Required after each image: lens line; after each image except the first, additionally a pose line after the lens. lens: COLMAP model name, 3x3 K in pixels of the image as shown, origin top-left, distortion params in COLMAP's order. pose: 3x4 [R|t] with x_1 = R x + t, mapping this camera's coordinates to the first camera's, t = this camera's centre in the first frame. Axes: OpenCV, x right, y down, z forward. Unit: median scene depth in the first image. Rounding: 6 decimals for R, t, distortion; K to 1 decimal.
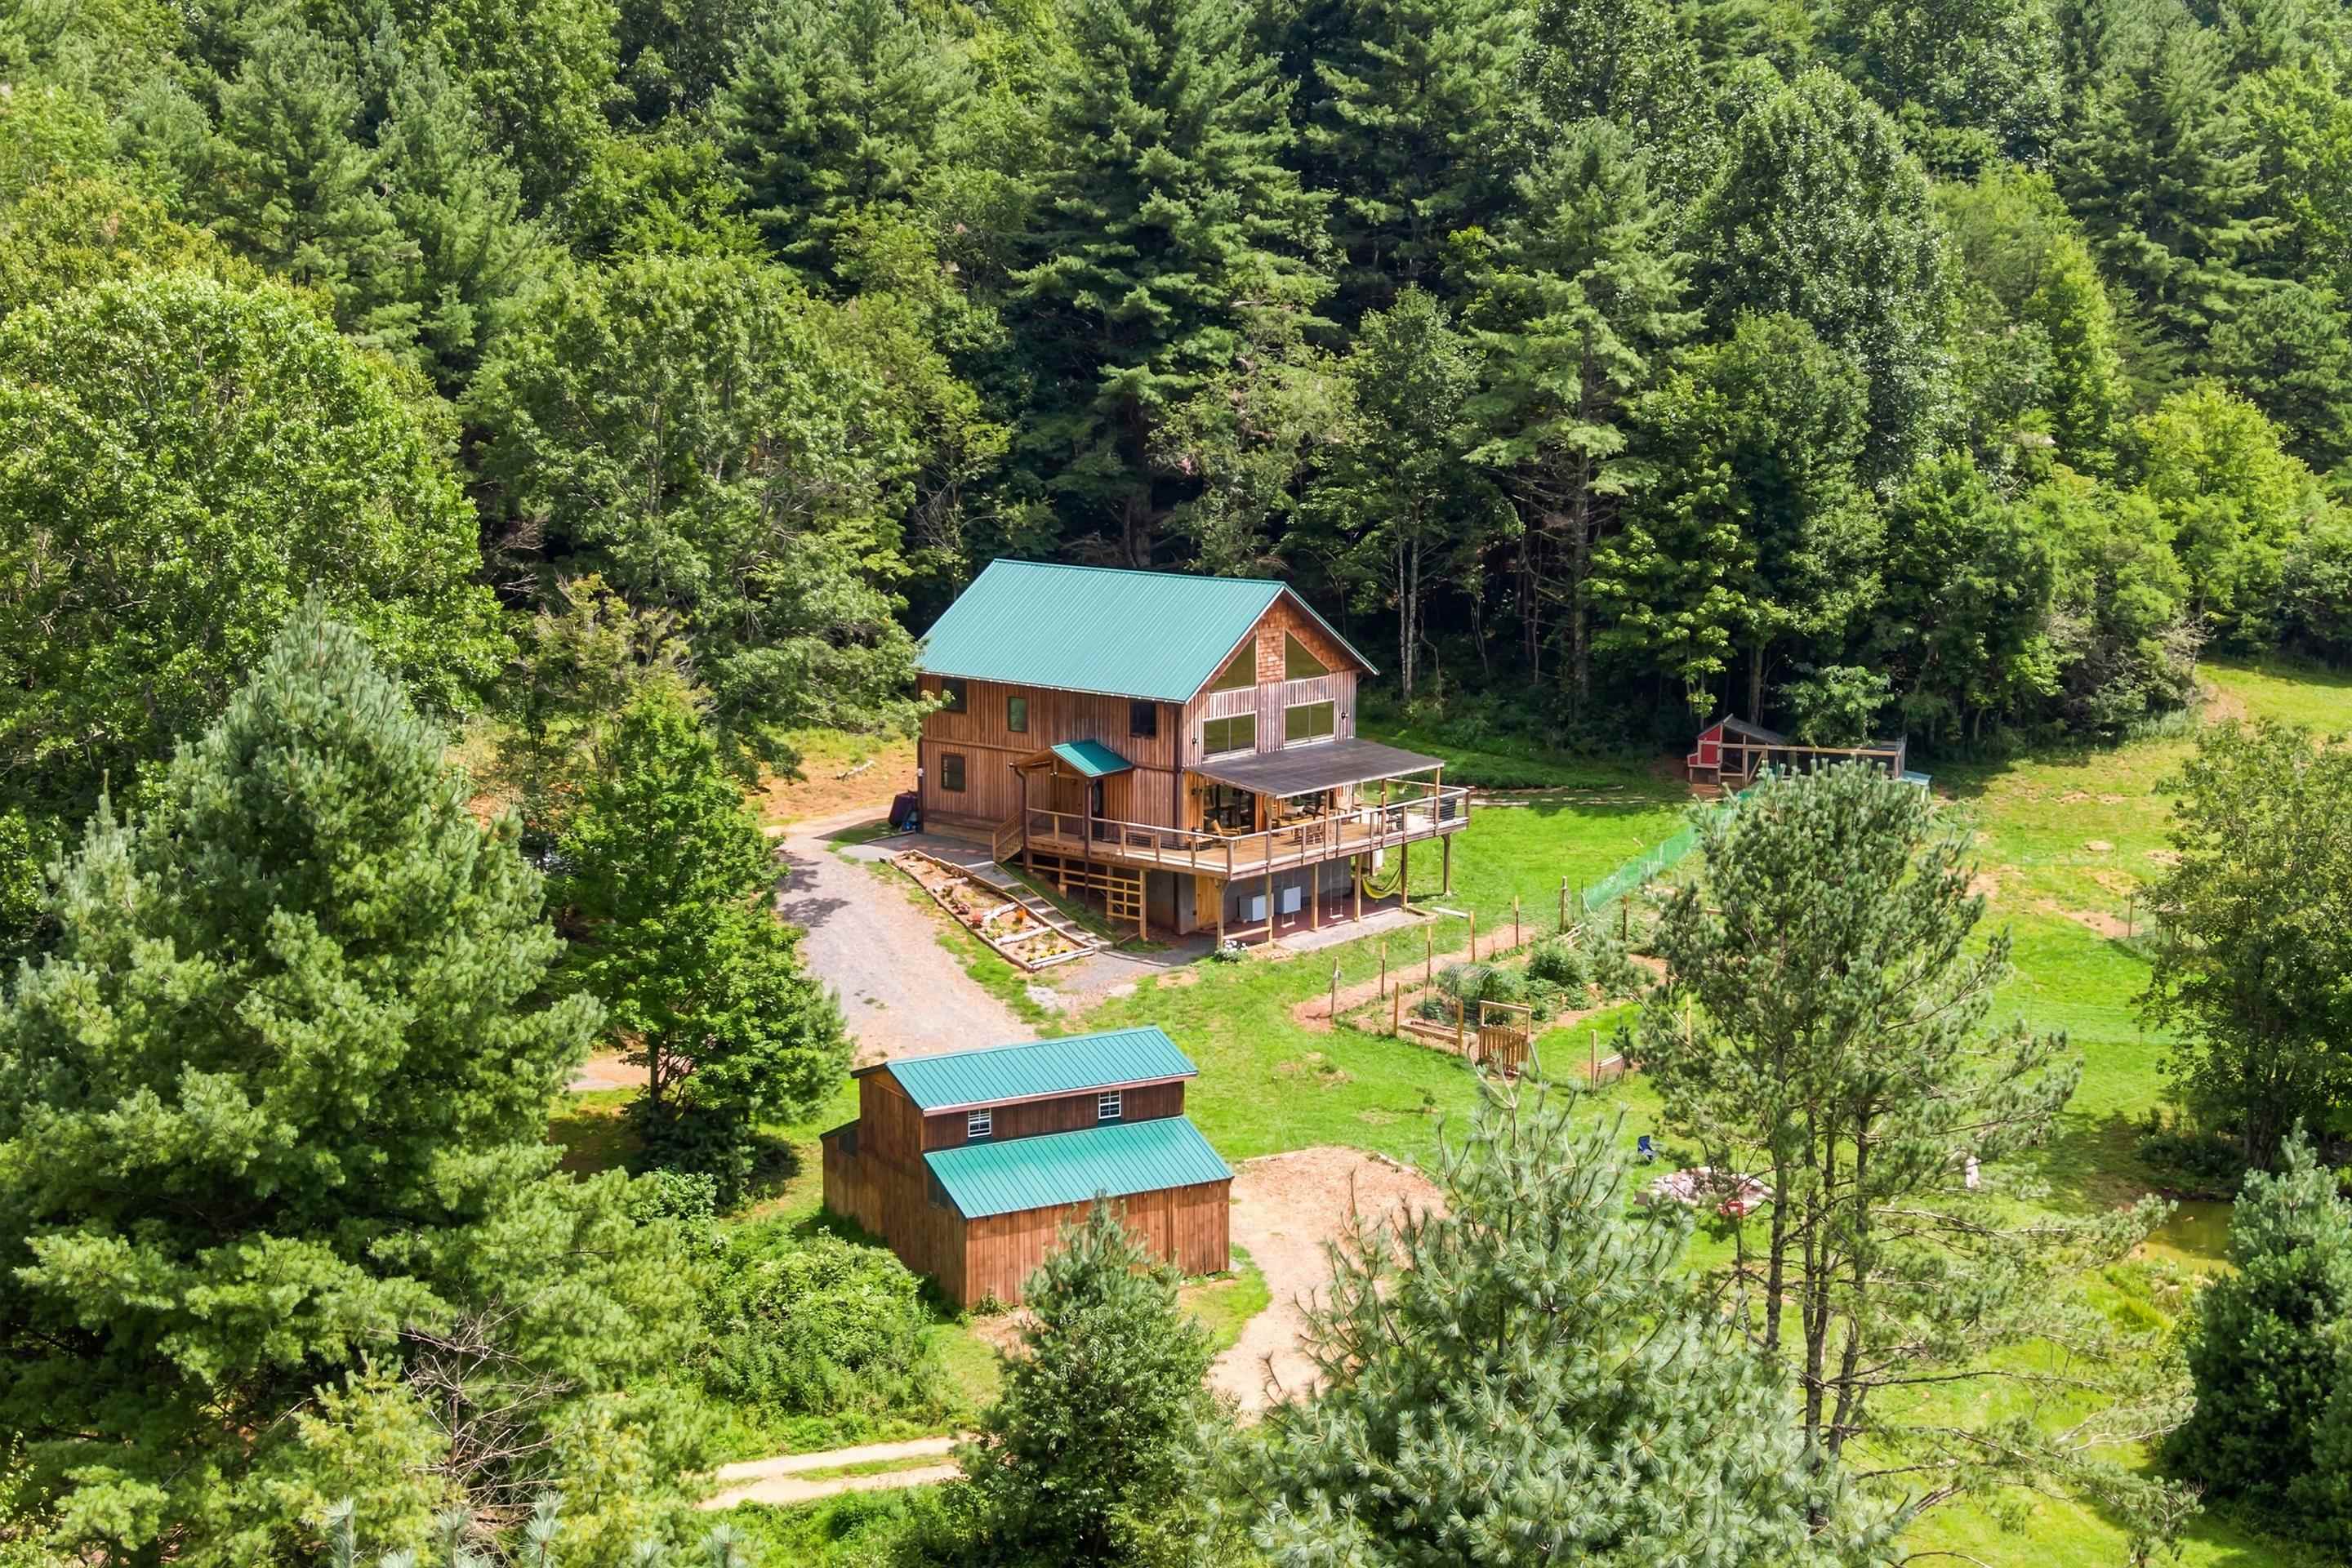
lens RADIAL K [[3356.2, 0, 1185.9], [0, 3356.2, 780.2], [0, 0, 1]] dist [0.005765, 0.000000]
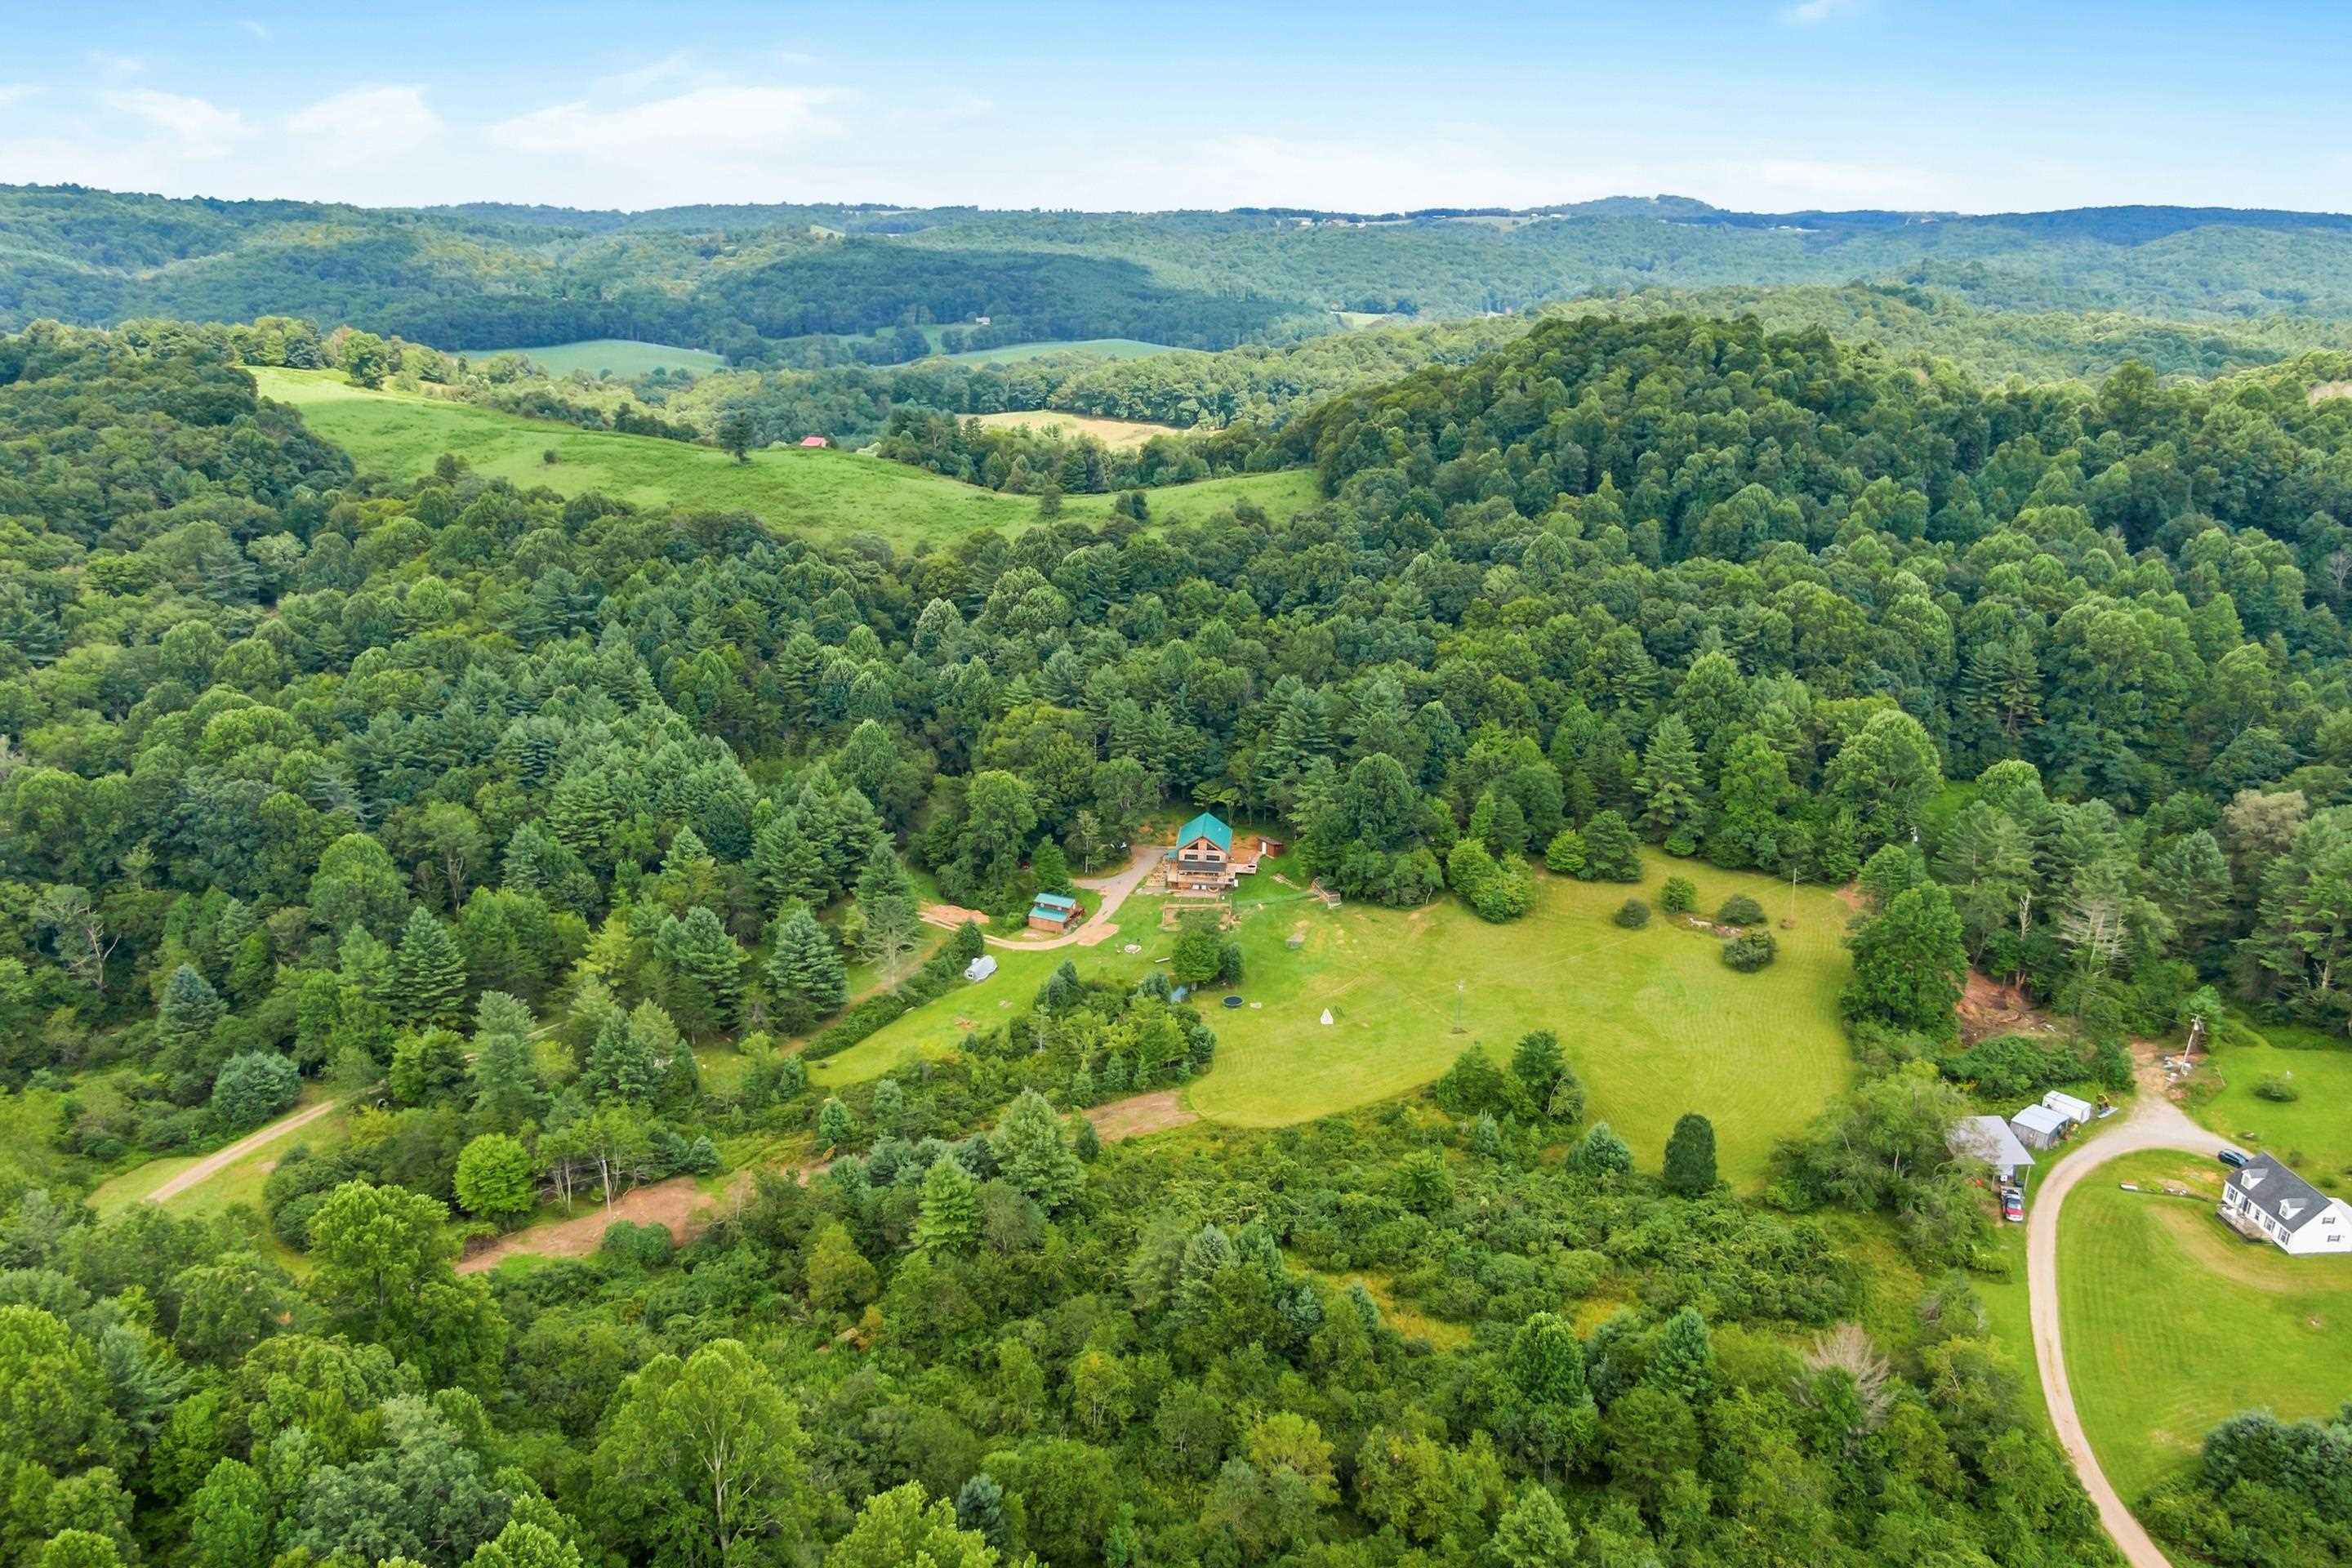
lens RADIAL K [[1687.4, 0, 1181.0], [0, 1687.4, 812.4], [0, 0, 1]] dist [0.044031, -0.065331]
pose [[0.589183, 0.277085, -0.759004, 1.952206], [-0.143133, 0.960297, 0.239461, -0.696858], [0.795221, -0.032448, 0.605451, -0.697057]]
